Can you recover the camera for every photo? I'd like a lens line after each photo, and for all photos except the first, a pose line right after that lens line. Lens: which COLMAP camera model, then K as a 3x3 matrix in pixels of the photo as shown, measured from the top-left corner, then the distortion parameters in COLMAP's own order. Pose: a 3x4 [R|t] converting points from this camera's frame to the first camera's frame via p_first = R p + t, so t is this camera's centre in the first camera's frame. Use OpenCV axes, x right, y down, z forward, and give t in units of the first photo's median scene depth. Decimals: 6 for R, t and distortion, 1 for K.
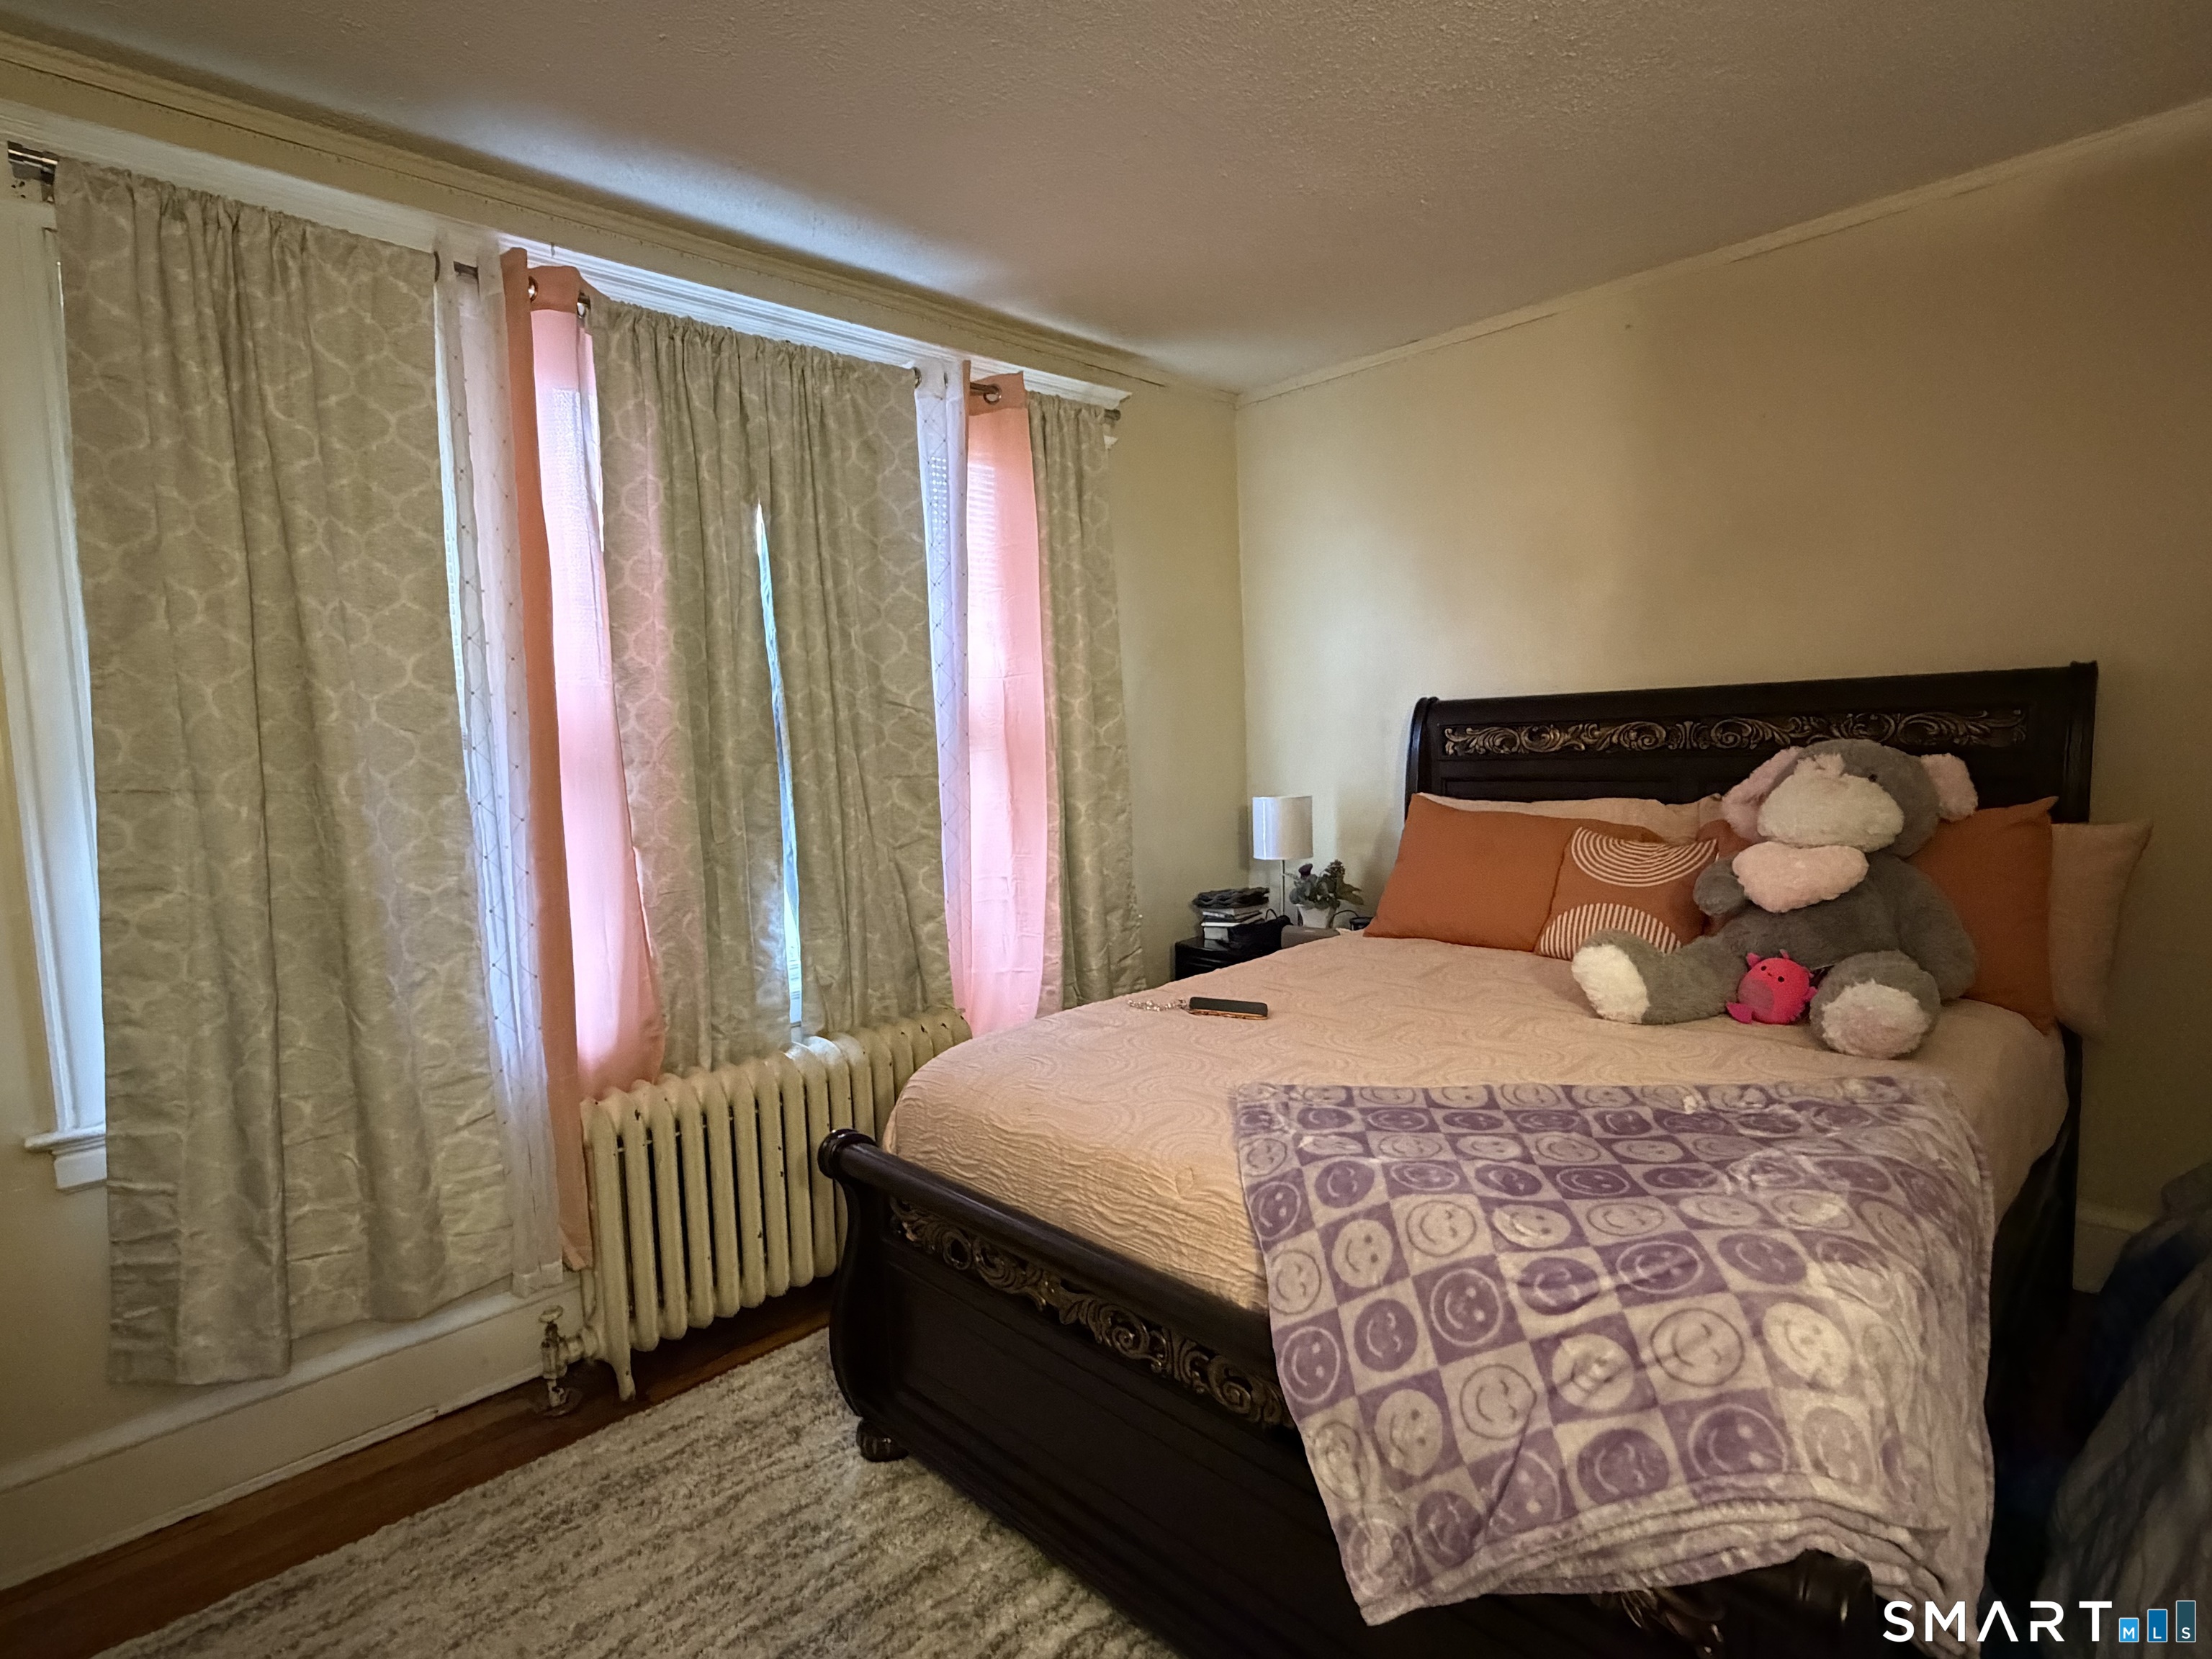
lens RADIAL K [[1105.4, 0, 1104.0], [0, 1105.4, 825.0], [0, 0, 1]] dist [0.002346, -0.000615]
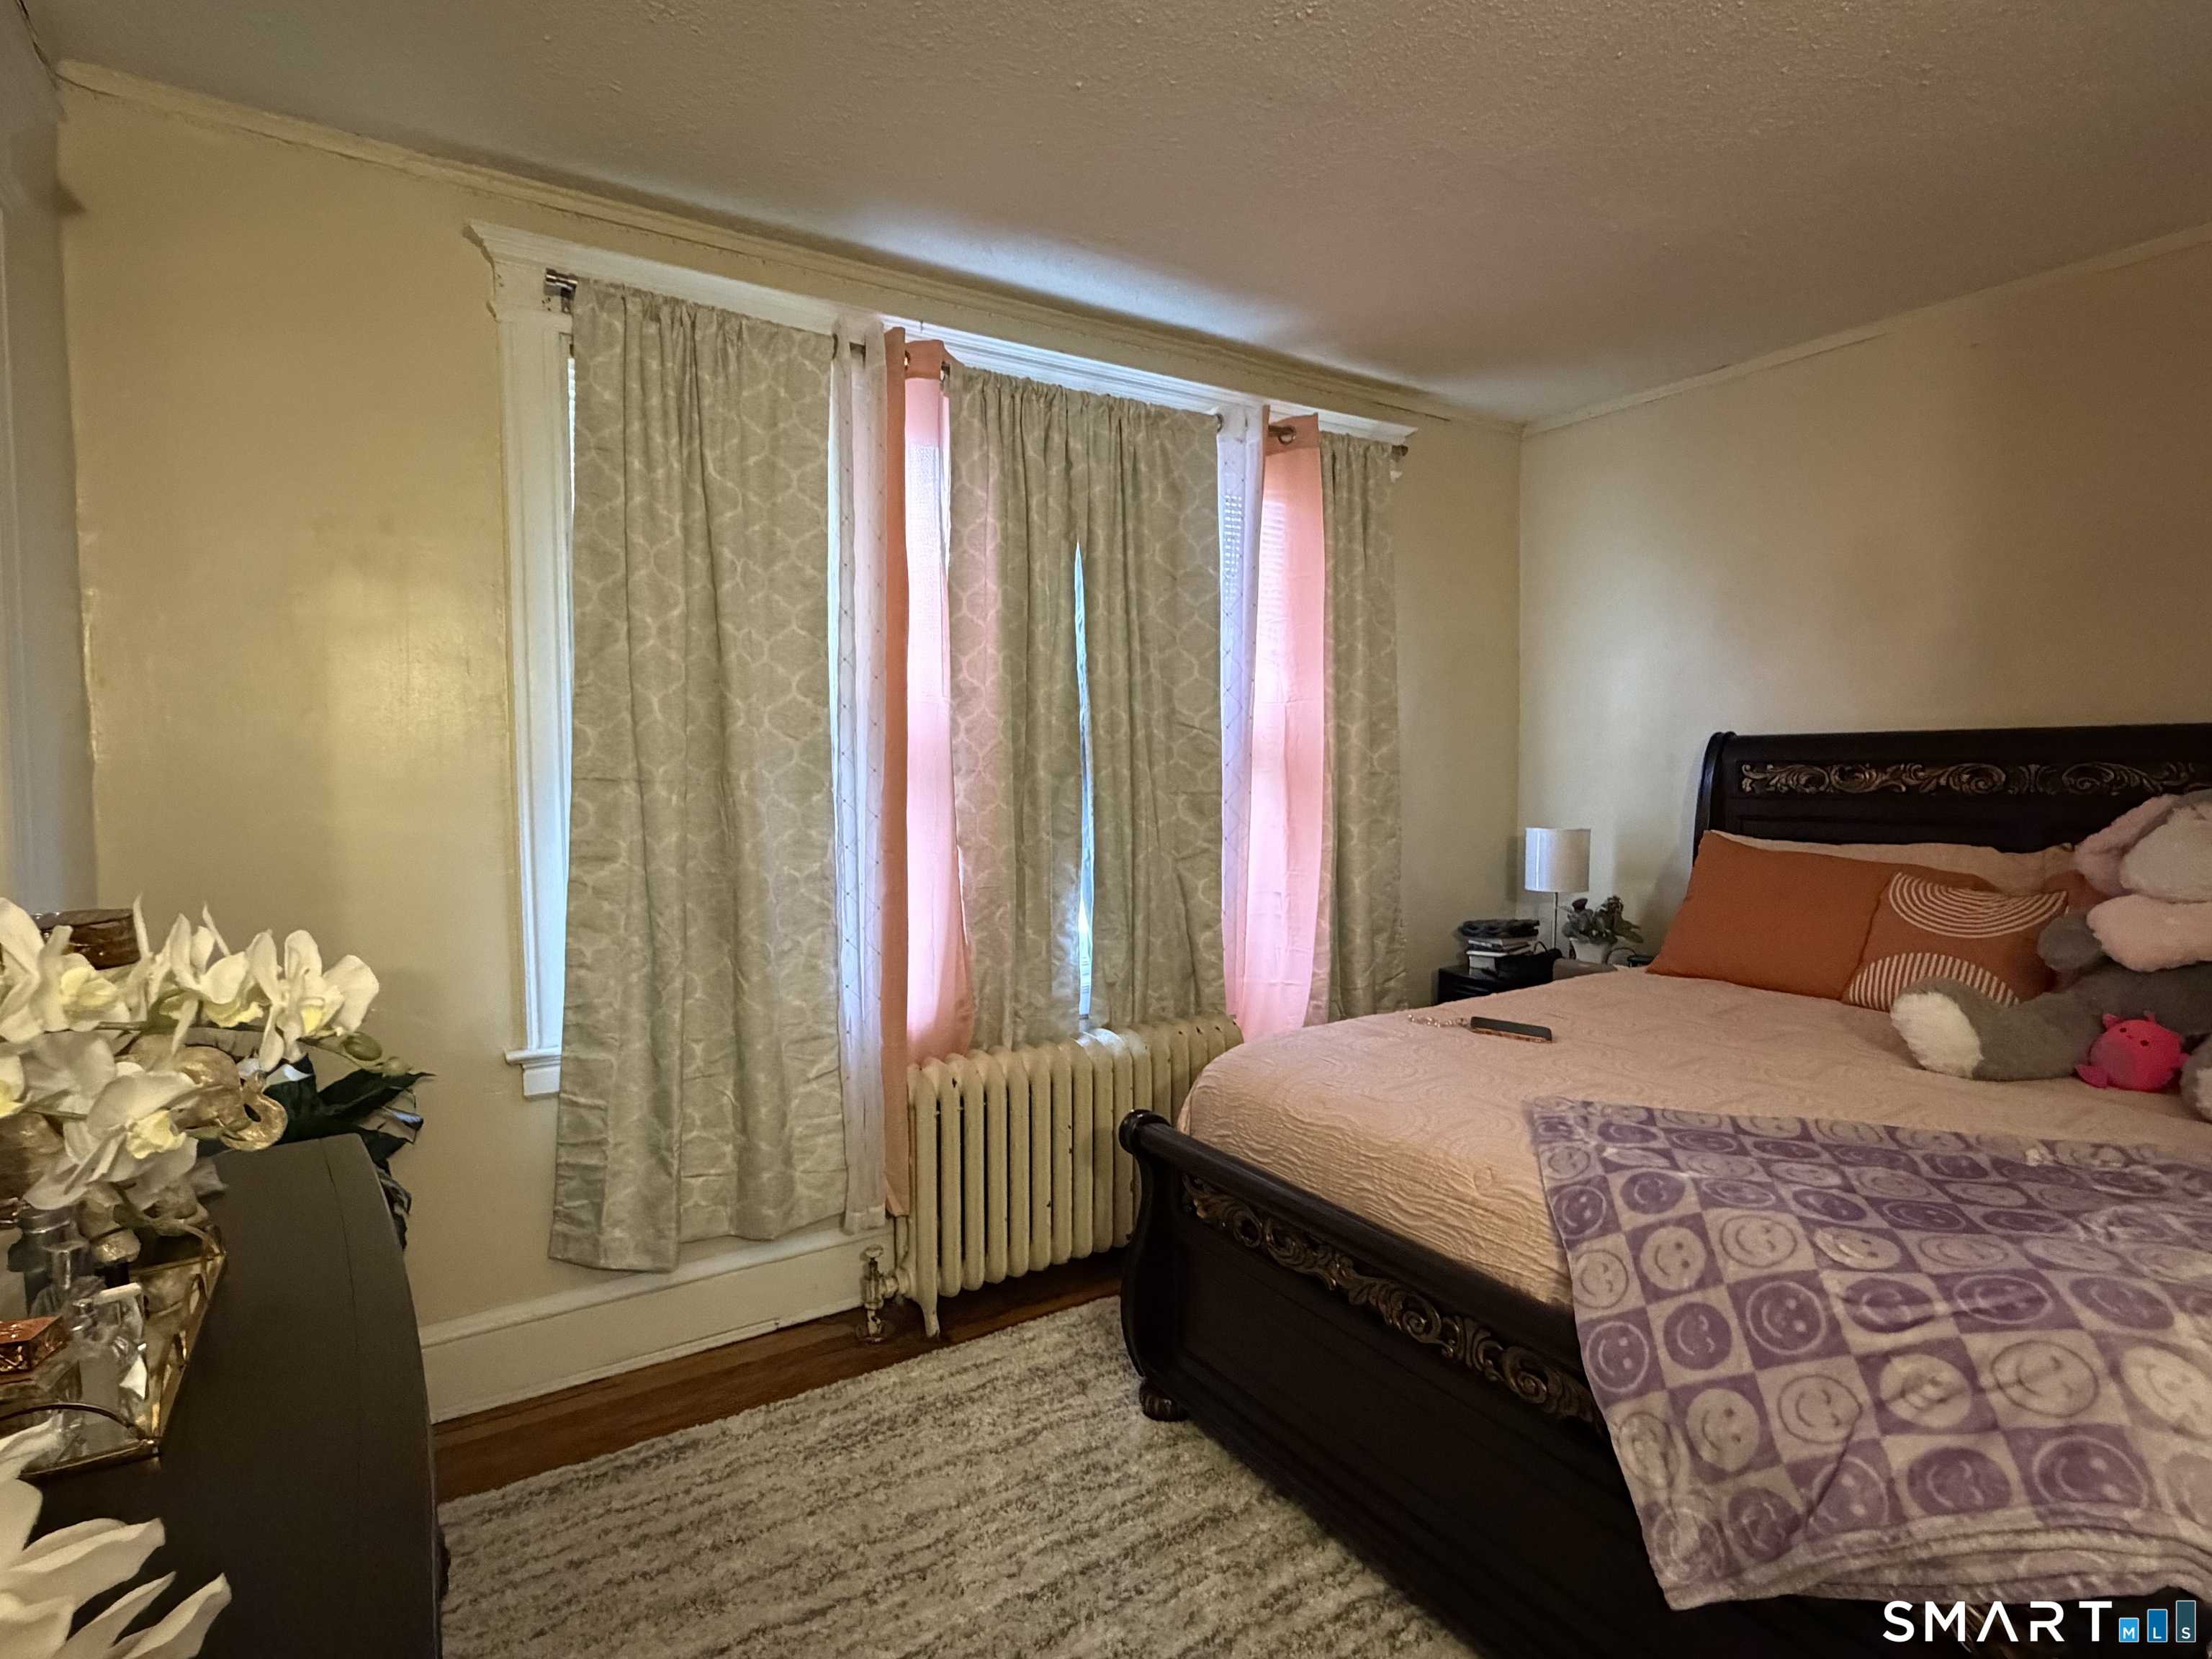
lens RADIAL K [[1105.4, 0, 1106.9], [0, 1105.4, 825.7], [0, 0, 1]] dist [0.002346, -0.000615]
pose [[0.978675, 0.042455, -0.200980, -0.063084], [-0.047033, 0.998730, -0.018056, 0.015800], [0.199958, 0.027124, 0.979429, -0.091231]]
